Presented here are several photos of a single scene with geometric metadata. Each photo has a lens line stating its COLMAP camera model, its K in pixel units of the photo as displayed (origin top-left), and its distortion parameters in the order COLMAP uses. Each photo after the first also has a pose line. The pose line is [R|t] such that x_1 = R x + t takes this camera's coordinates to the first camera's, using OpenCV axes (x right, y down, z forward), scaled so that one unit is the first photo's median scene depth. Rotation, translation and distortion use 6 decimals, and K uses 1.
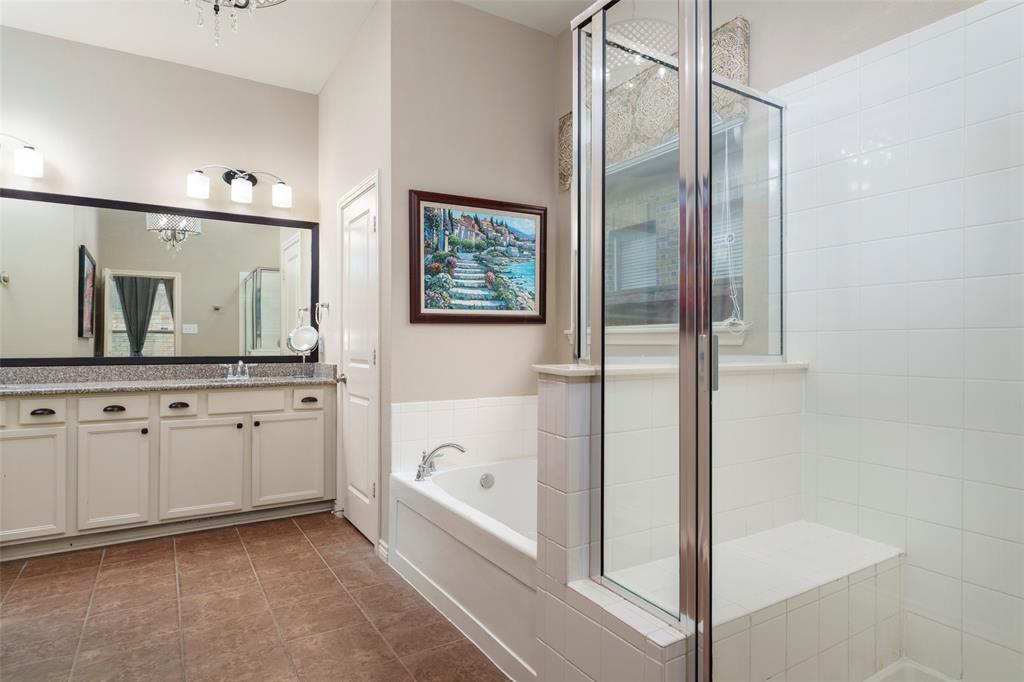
lens RADIAL K [[574.4, 0, 517.8], [0, 574.4, 338.4], [0, 0, 1]] dist [0.002889, -0.002088]
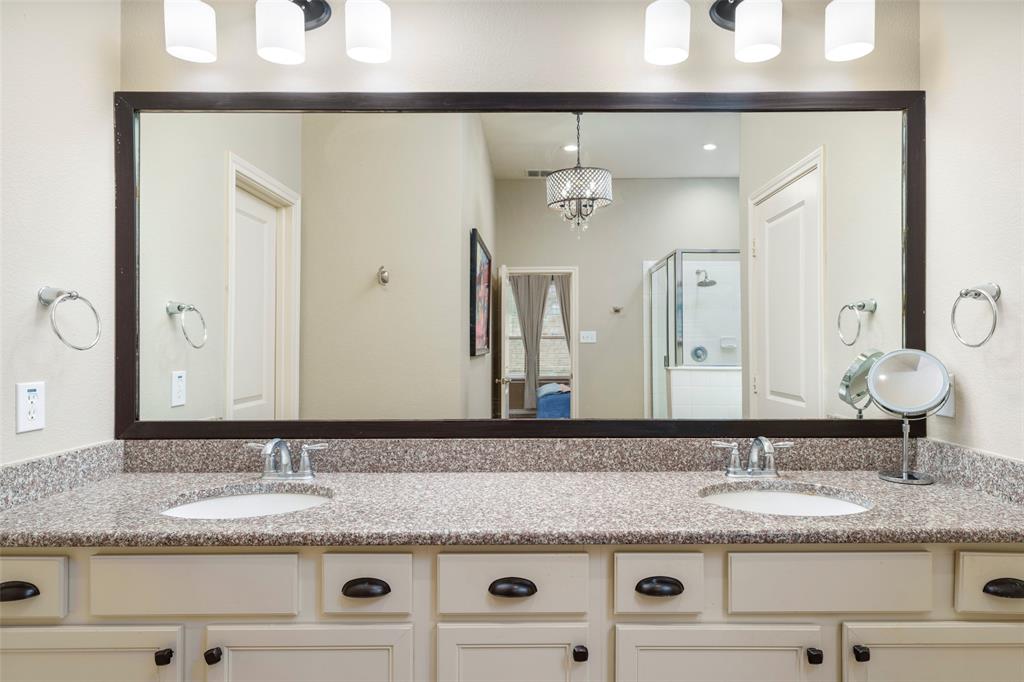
lens RADIAL K [[574.4, 0, 514.9], [0, 574.4, 338.8], [0, 0, 1]] dist [0.002889, -0.002088]
pose [[0.822351, -0.002989, -0.568972, -0.306312], [0.006422, 0.999971, 0.004030, -0.026890], [0.568944, -0.006968, 0.822347, 0.436576]]
